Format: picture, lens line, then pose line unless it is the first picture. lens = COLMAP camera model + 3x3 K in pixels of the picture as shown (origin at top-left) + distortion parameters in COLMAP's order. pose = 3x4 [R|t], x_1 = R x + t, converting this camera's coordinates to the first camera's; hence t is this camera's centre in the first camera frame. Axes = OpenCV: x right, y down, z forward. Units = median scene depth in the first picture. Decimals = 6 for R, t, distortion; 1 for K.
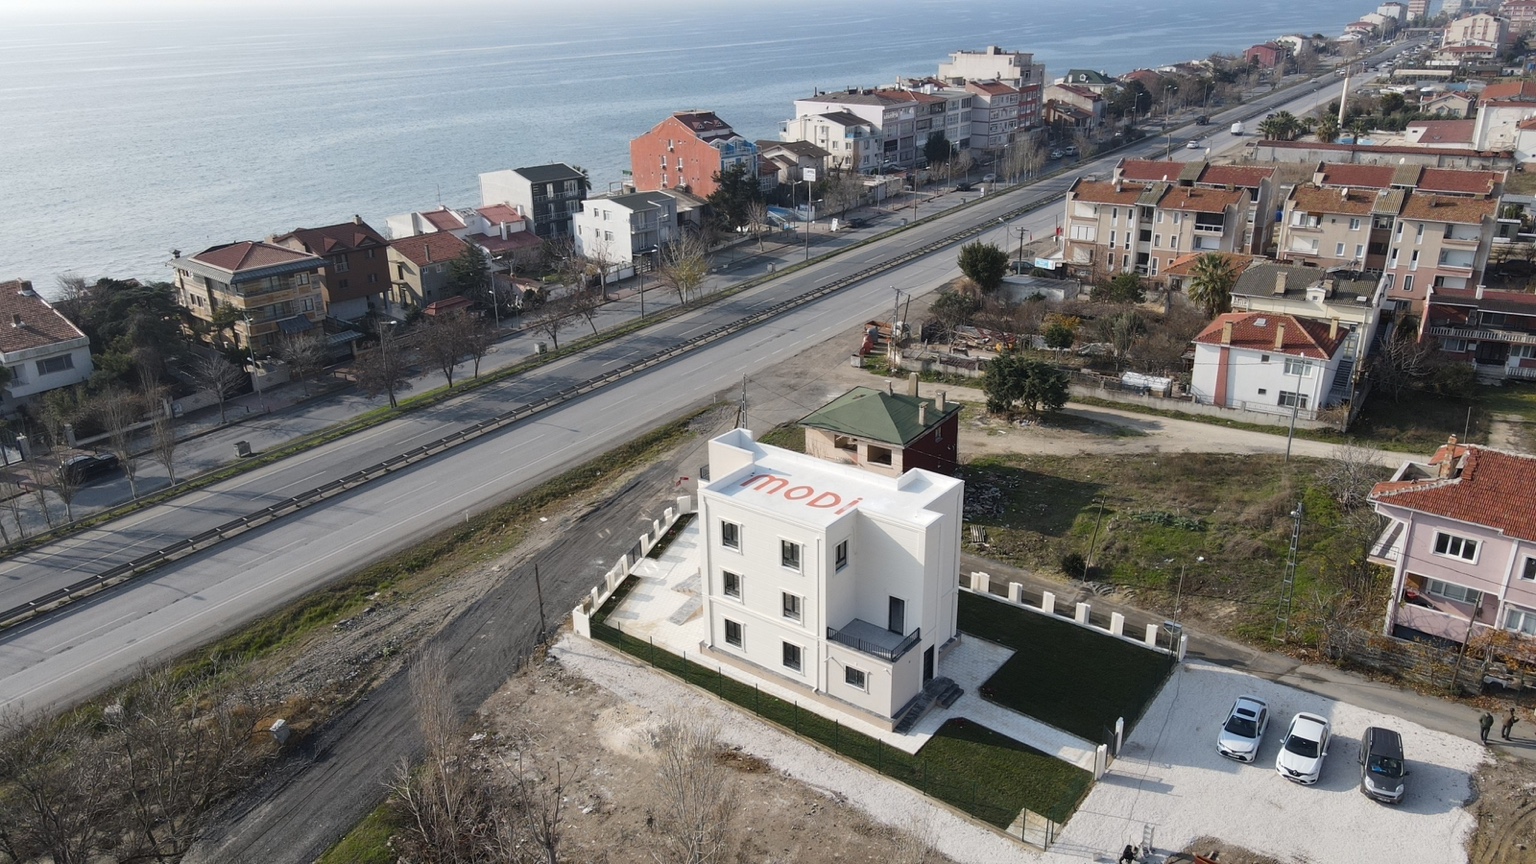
lens RADIAL K [[1114.8, 0, 768.0], [0, 1114.8, 432.0], [0, 0, 1]] dist [0.006289, 0.001122]
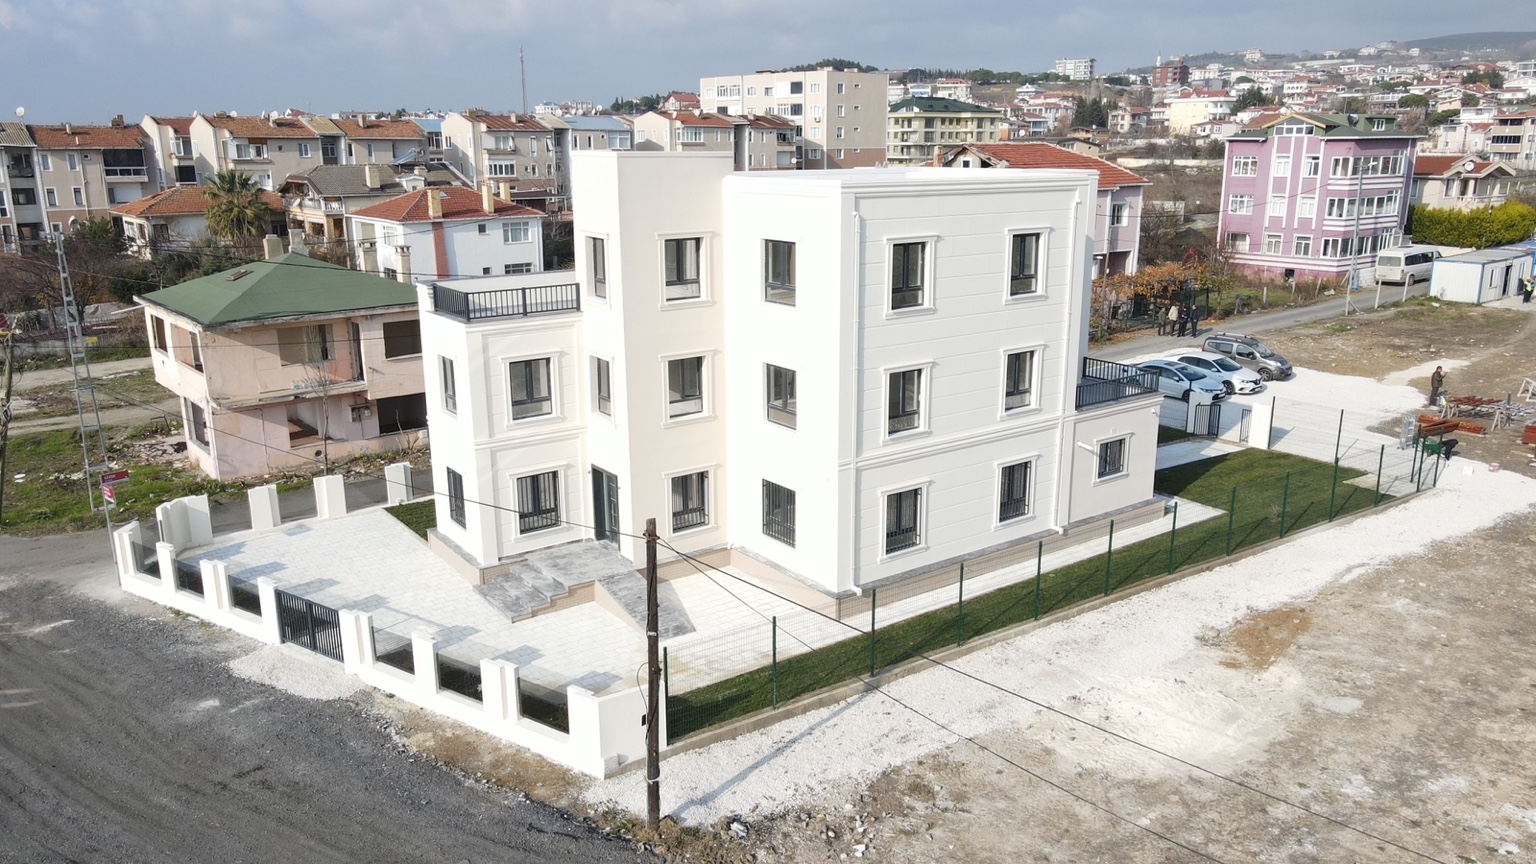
lens RADIAL K [[1143.3, 0, 768.0], [0, 1143.3, 432.0], [0, 0, 1]] dist [0.004885, 0.000789]
pose [[0.274875, -0.211732, 0.937877, -0.462641], [0.348973, 0.930903, 0.107879, 0.082175], [-0.895914, 0.297641, 0.329771, 0.899297]]
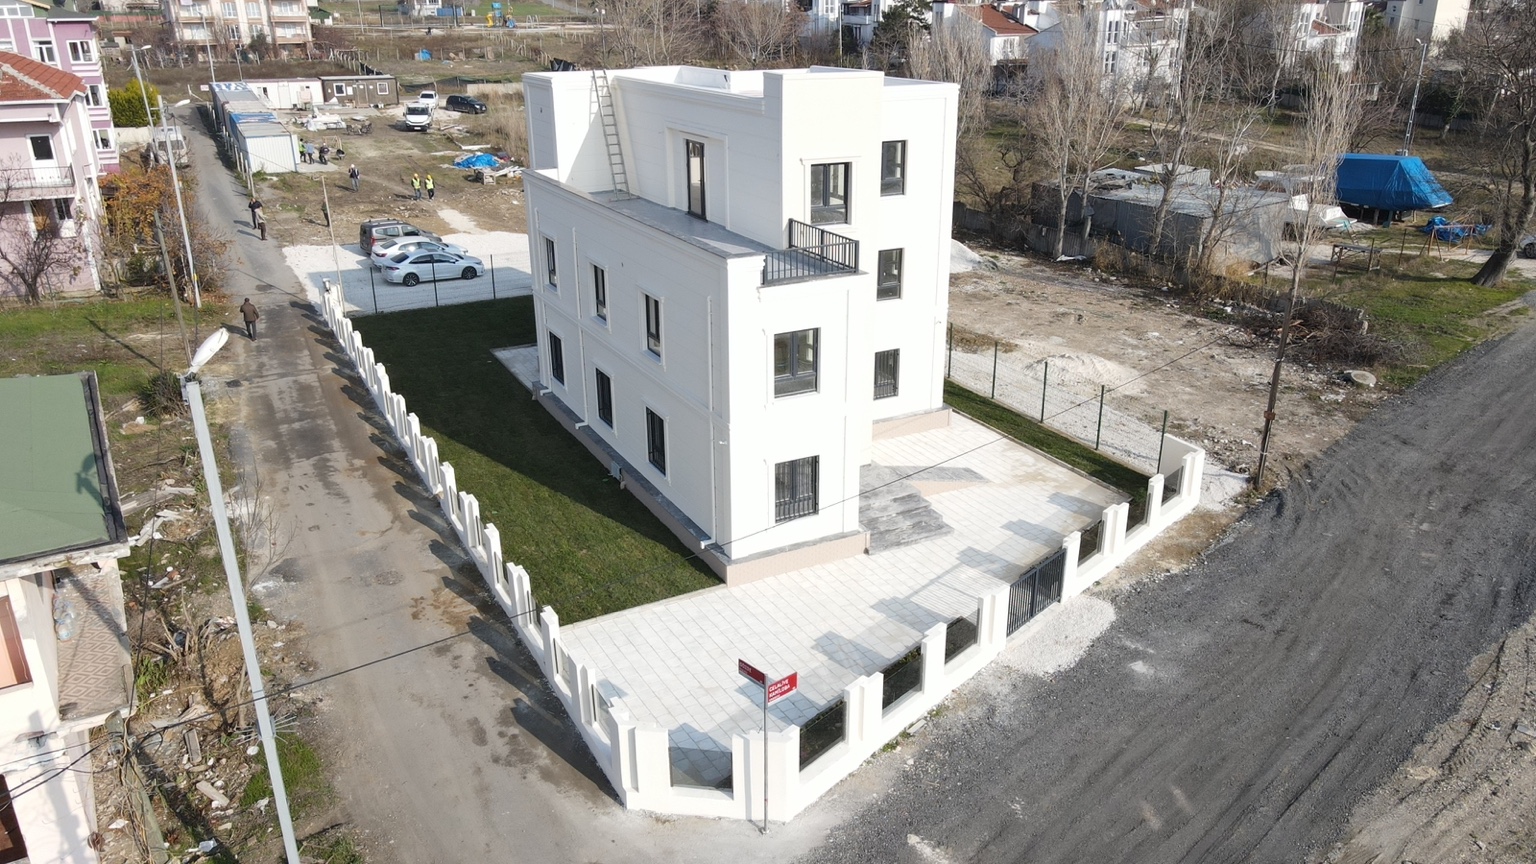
lens RADIAL K [[1114.8, 0, 768.0], [0, 1114.8, 432.0], [0, 0, 1]] dist [0.006289, 0.001122]
pose [[-0.910673, -0.125339, 0.393655, -0.206563], [0.175997, 0.744373, 0.644154, -0.171907], [-0.373763, 0.655896, -0.655821, 1.443227]]
